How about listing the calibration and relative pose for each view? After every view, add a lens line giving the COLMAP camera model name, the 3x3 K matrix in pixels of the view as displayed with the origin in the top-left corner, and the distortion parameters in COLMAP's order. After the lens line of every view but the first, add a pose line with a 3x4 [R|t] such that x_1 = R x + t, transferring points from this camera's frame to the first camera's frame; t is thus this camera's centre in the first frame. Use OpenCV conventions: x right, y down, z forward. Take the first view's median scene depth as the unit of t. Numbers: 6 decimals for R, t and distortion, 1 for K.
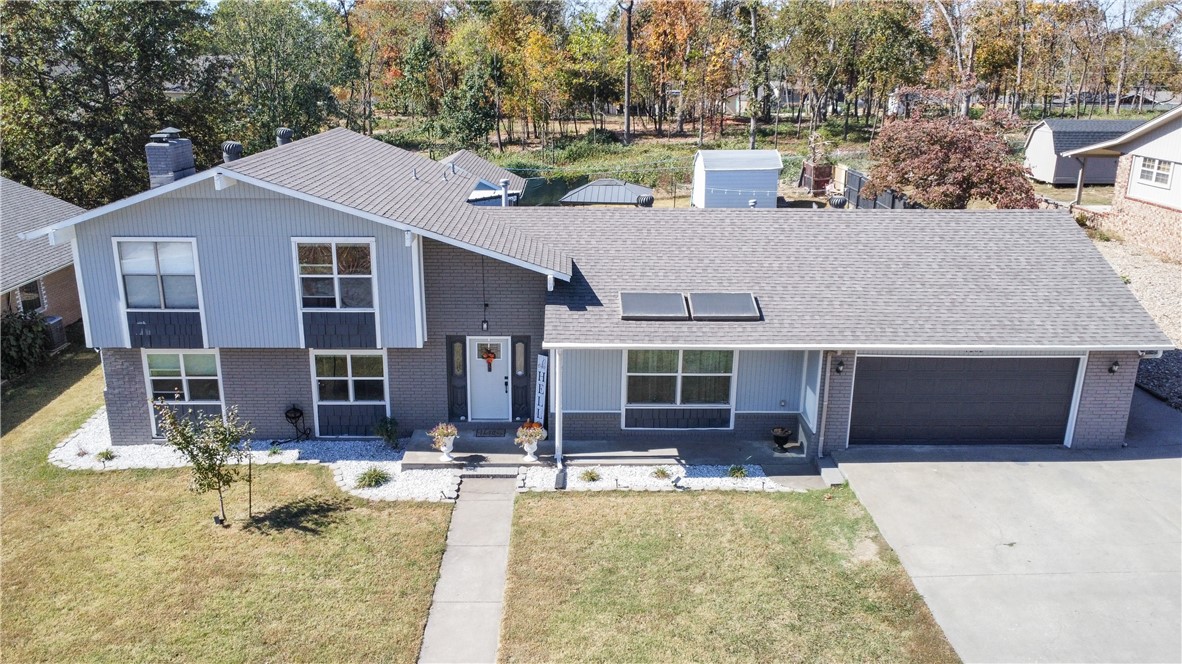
lens RADIAL K [[923.5, 0, 591.0], [0, 923.5, 332.0], [0, 0, 1]] dist [0.003865, -0.001139]
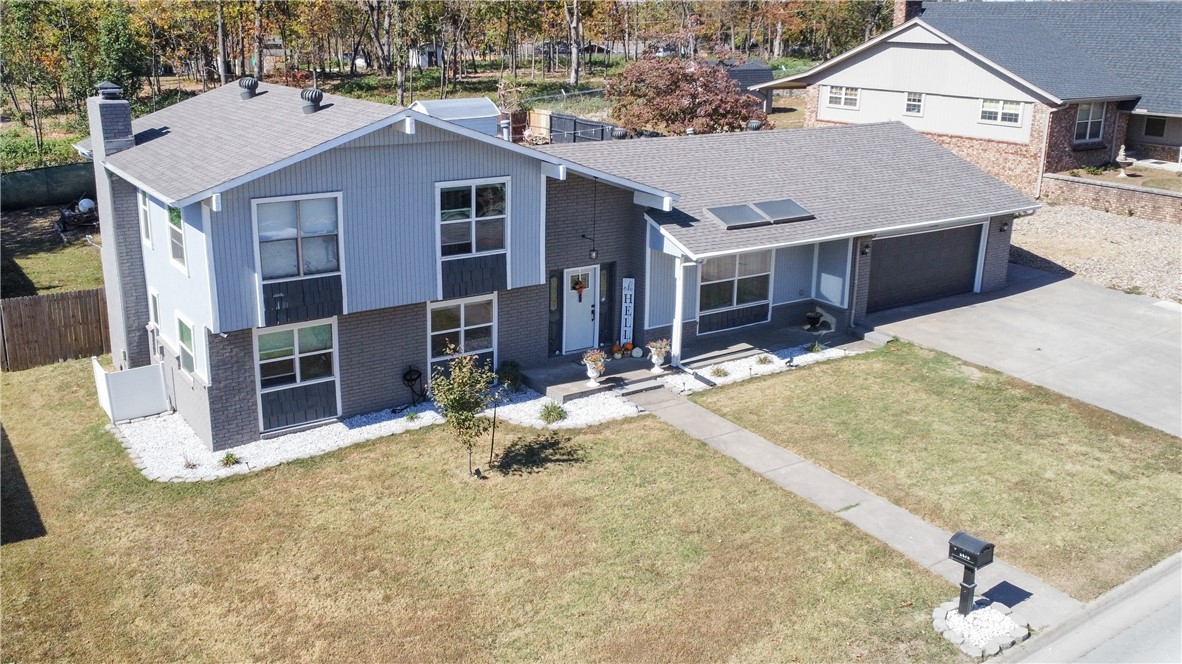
lens RADIAL K [[1035.7, 0, 569.0], [0, 1035.7, 328.4], [0, 0, 1]] dist [-0.006078, -0.003065]
pose [[0.849492, -0.153398, 0.504809, -0.754555], [0.148627, 0.987628, 0.050006, 0.013150], [-0.506234, 0.032548, 0.861782, 0.012483]]
